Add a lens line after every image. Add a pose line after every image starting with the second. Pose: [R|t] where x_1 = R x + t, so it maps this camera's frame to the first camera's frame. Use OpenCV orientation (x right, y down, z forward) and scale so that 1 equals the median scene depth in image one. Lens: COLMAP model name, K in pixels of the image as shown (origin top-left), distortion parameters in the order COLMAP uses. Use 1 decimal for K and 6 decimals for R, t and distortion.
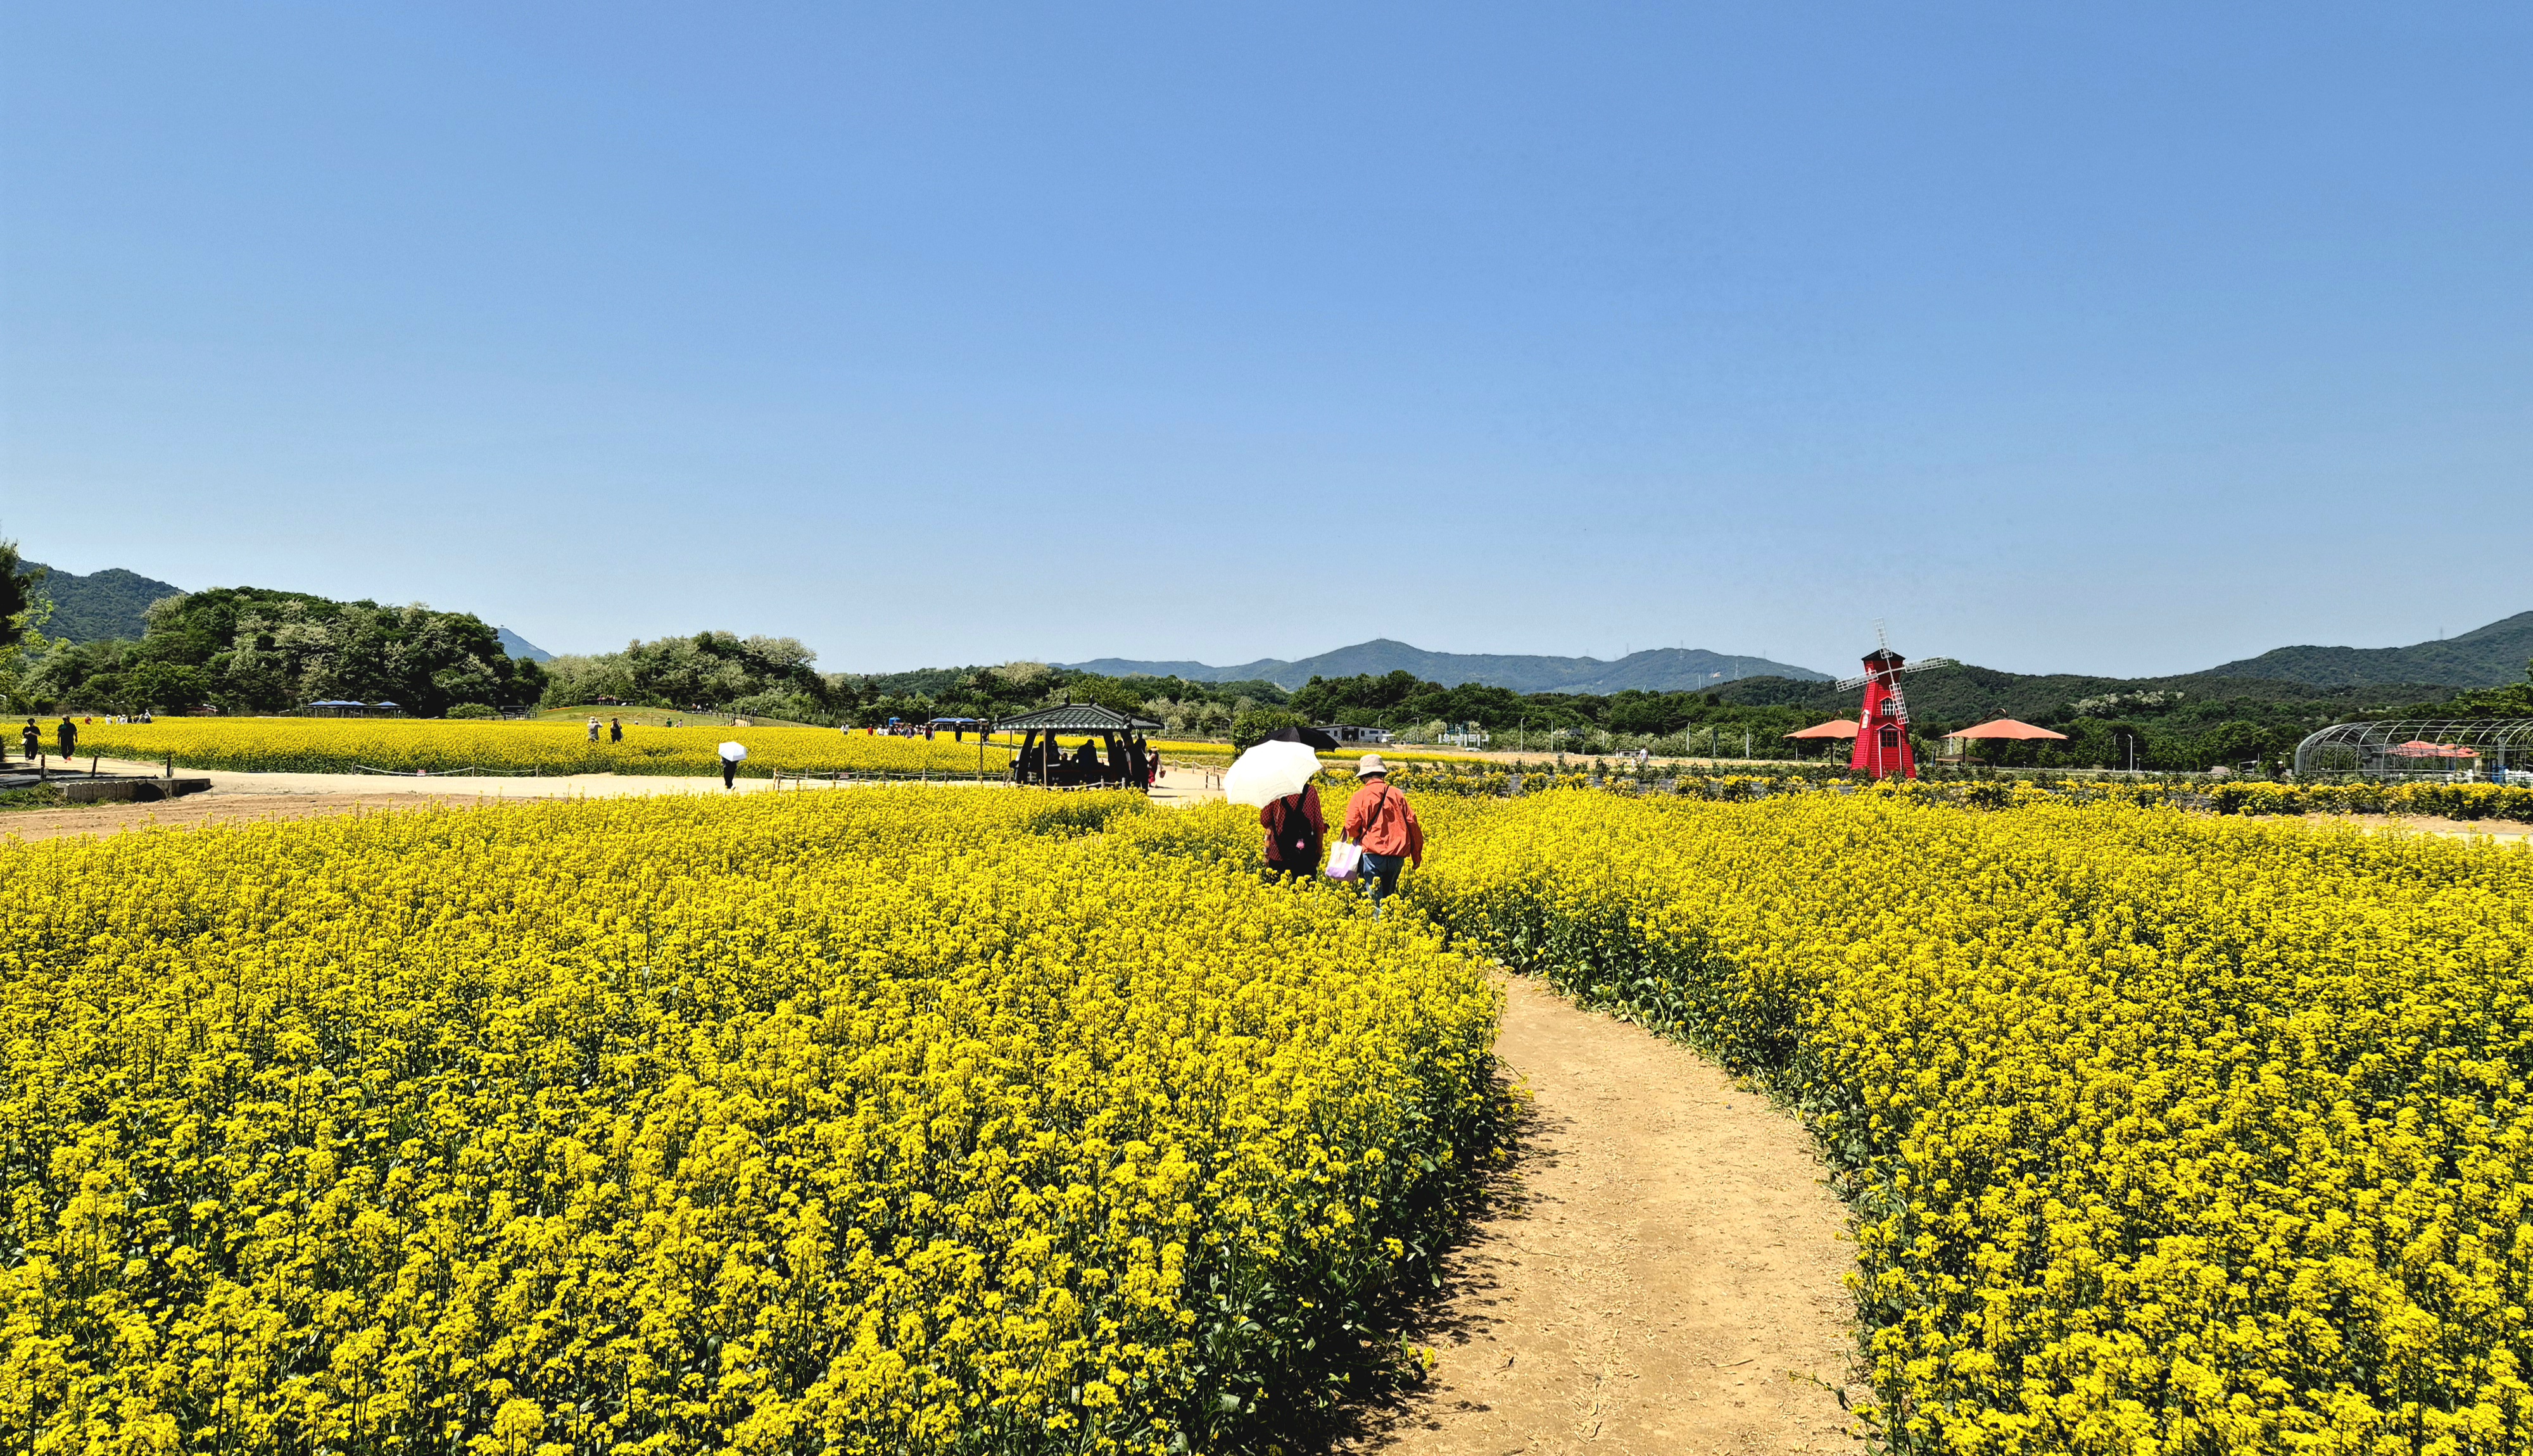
lens RADIAL K [[1669.6, 0, 1264.9], [0, 1669.6, 738.2], [0, 0, 1]] dist [0.021993, -0.003185]
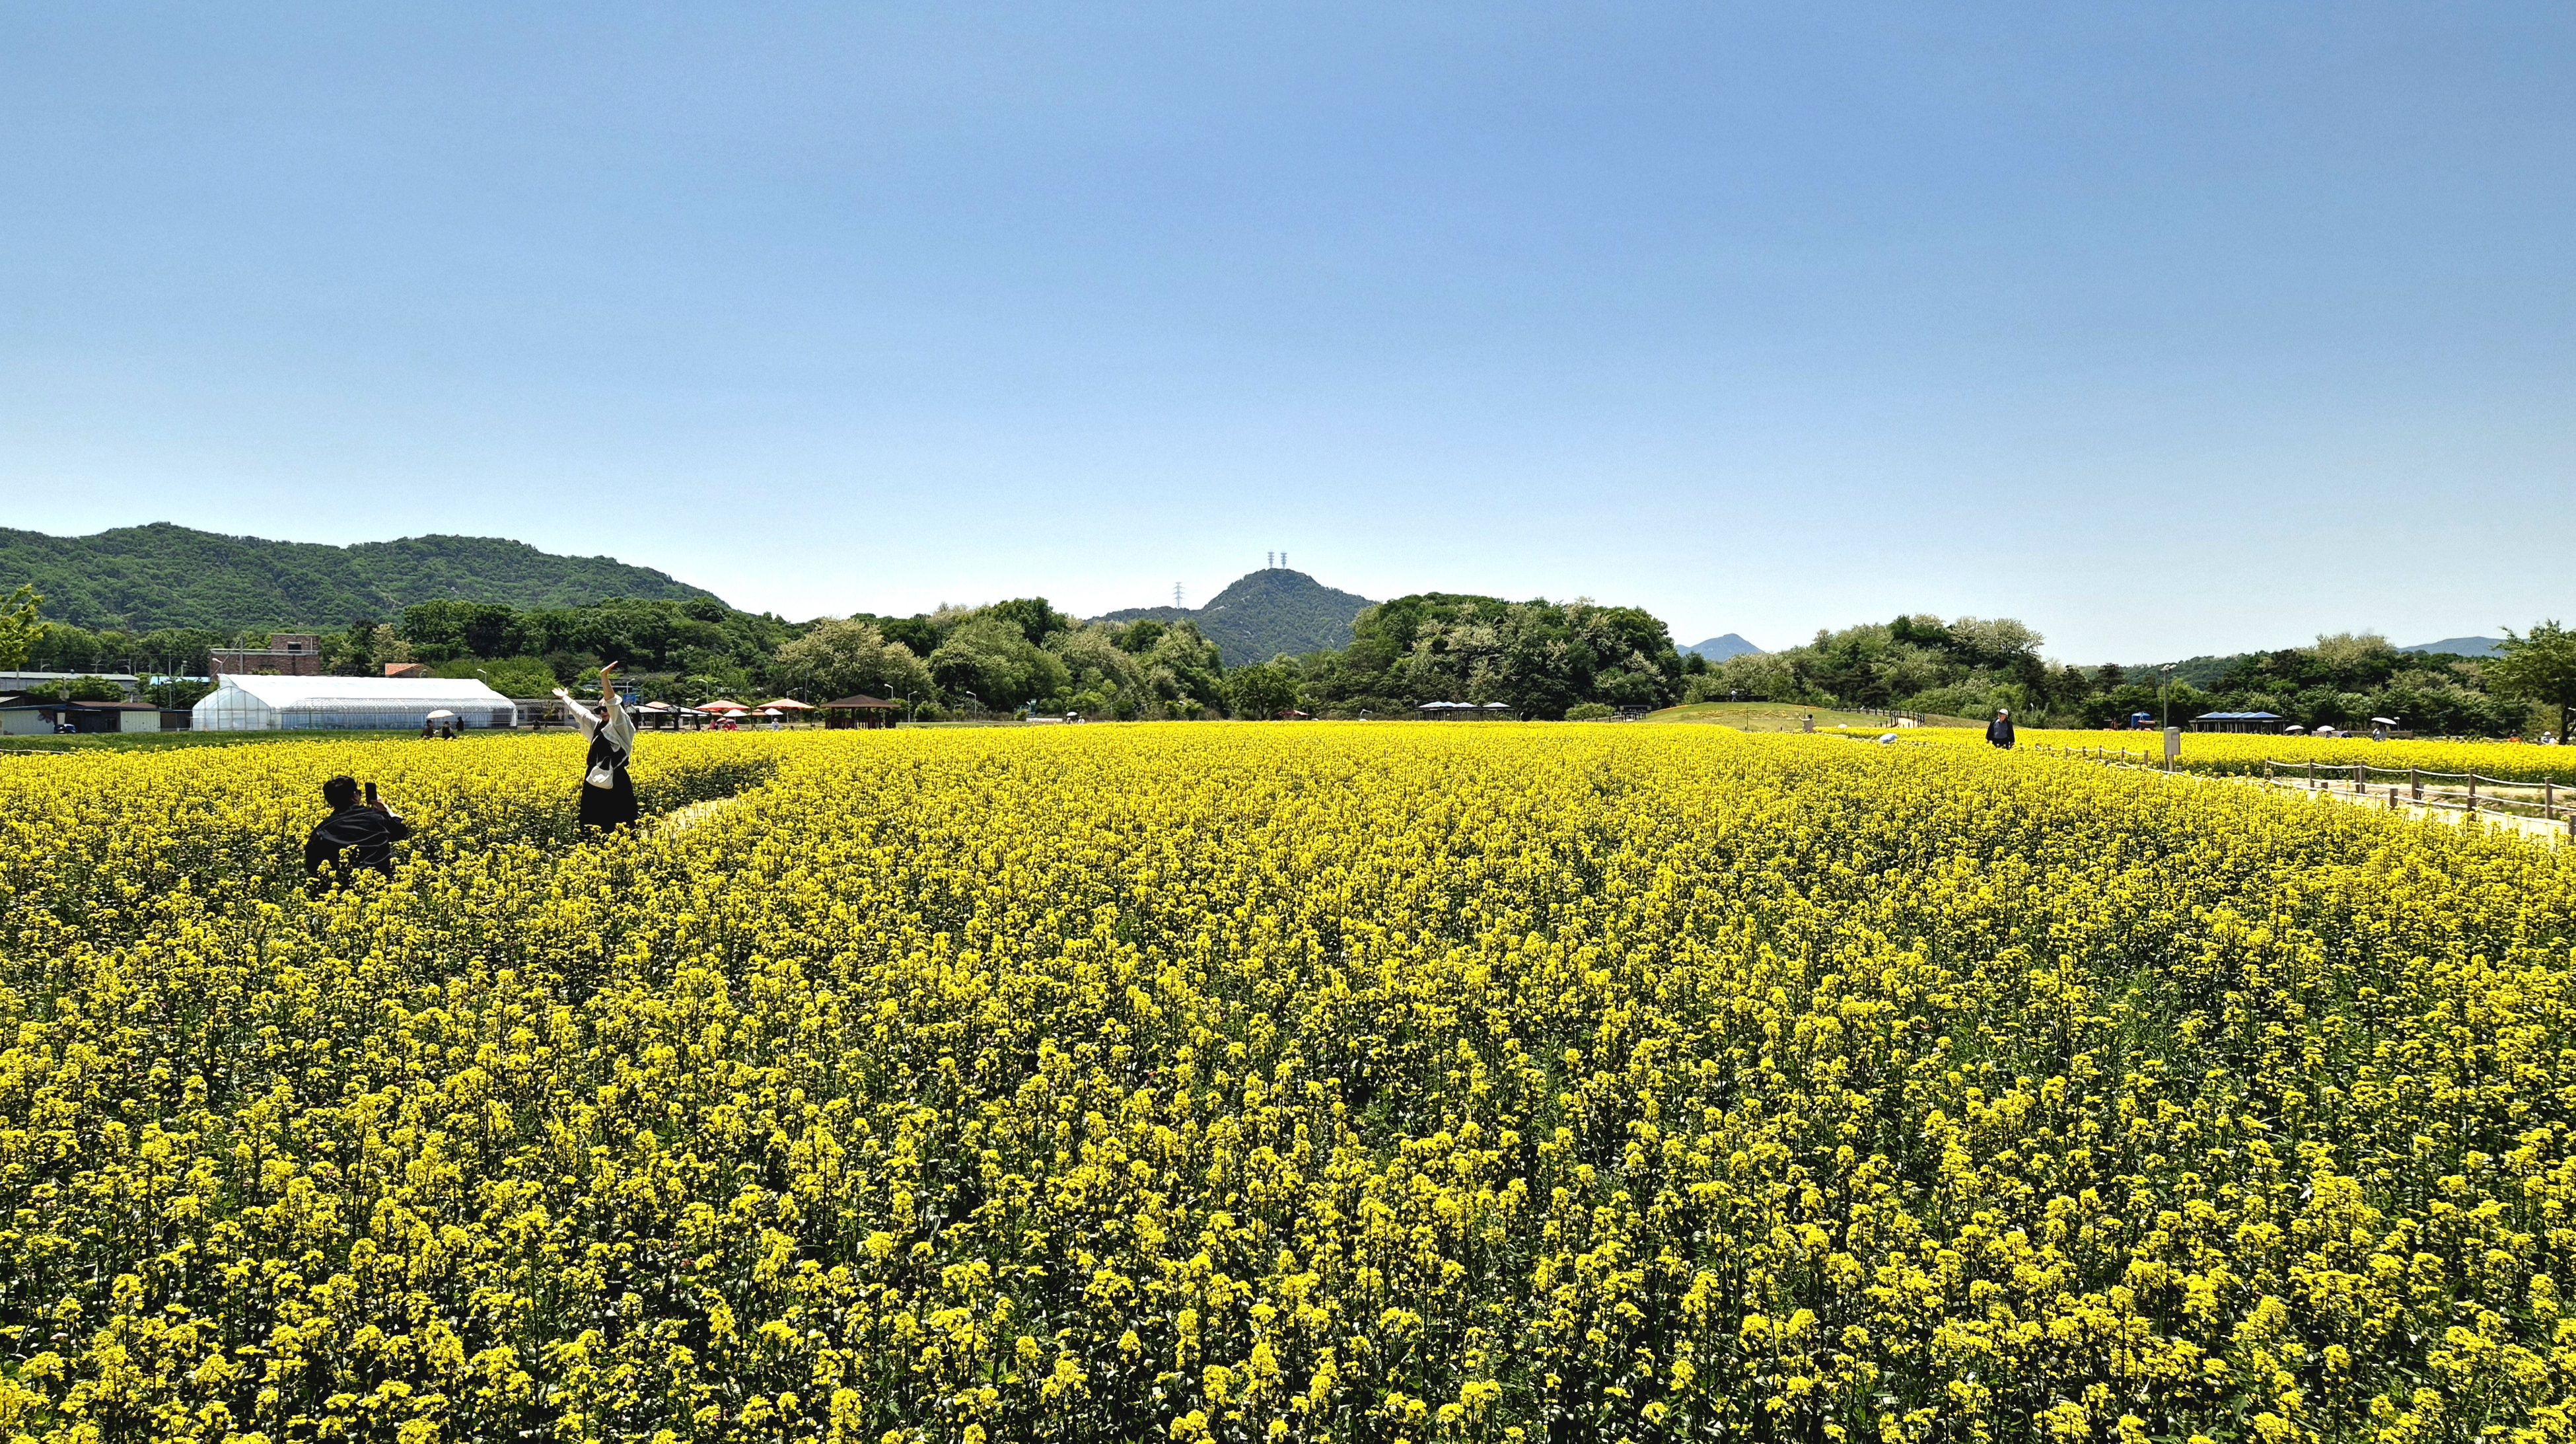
lens RADIAL K [[1703.1, 0, 1269.7], [0, 1703.1, 728.5], [0, 0, 1]] dist [0.033548, -0.004388]
pose [[0.768762, -0.006752, -0.639499, -0.034011], [0.002223, 0.999966, -0.007886, -0.001248], [0.639531, 0.004641, 0.768751, 0.162902]]
